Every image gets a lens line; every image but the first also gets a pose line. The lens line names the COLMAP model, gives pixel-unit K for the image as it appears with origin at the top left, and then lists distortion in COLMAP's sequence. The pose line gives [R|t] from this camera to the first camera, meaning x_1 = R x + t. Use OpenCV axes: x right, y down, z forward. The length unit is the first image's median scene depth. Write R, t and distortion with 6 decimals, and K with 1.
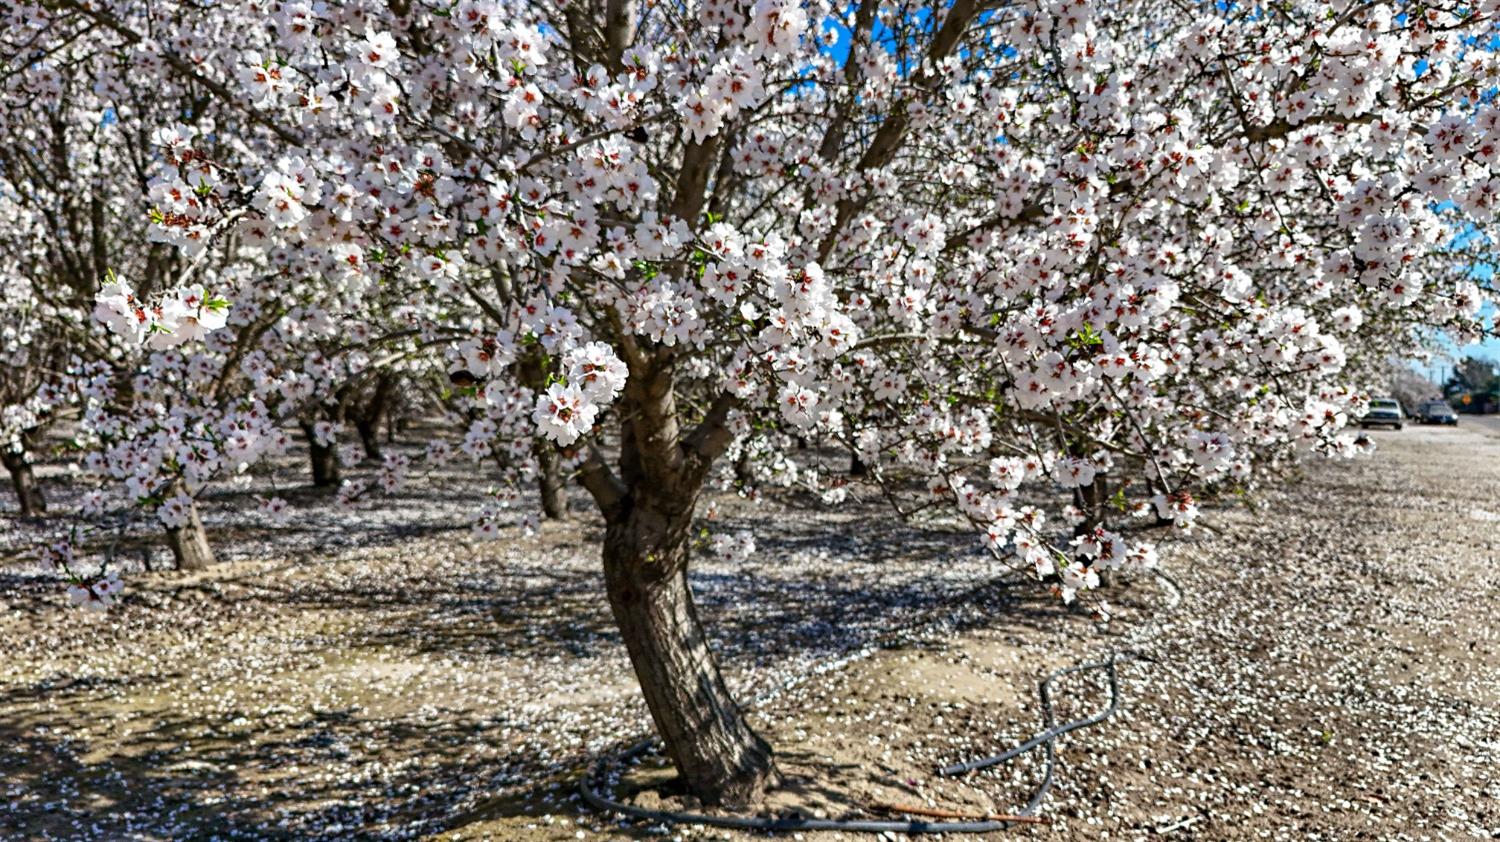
lens RADIAL K [[1096.1, 0, 748.3], [0, 1096.1, 418.4], [0, 0, 1]] dist [0.078243, -0.065984]
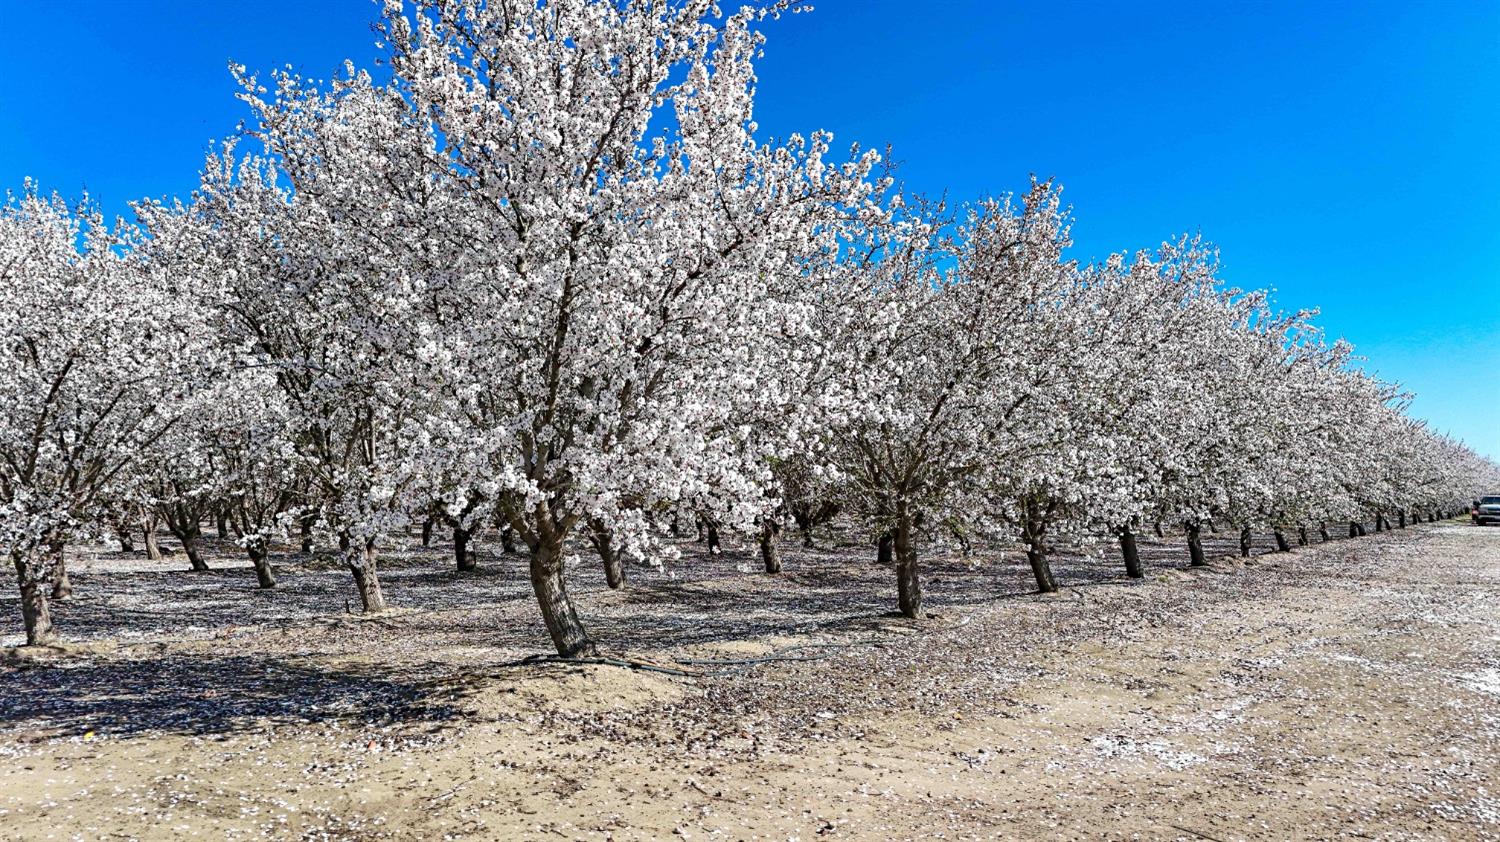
lens RADIAL K [[1096.1, 0, 748.2], [0, 1096.1, 420.8], [0, 0, 1]] dist [0.078243, -0.065984]
pose [[0.991256, -0.019498, -0.130502, 0.730601], [0.007298, 0.995609, -0.093320, 0.030290], [0.131749, 0.091551, 0.987046, -1.544384]]
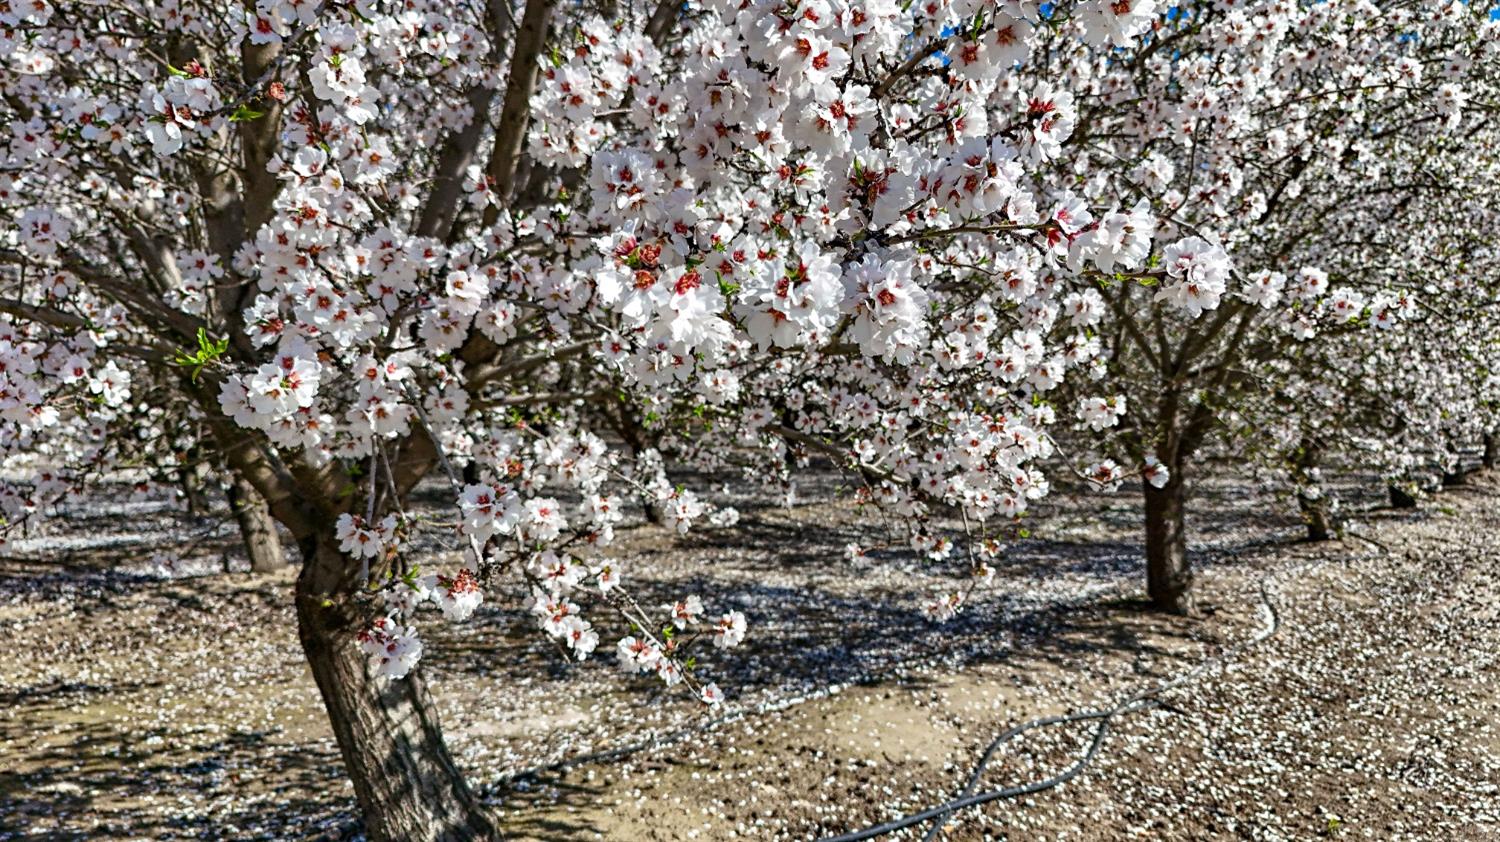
lens RADIAL K [[1096.1, 0, 758.0], [0, 1096.1, 421.0], [0, 0, 1]] dist [0.078243, -0.065984]
pose [[0.981343, -0.007269, -0.192127, 0.397594], [0.008371, 0.999953, 0.004927, -0.016776], [0.192082, -0.006443, 0.981358, 0.200943]]
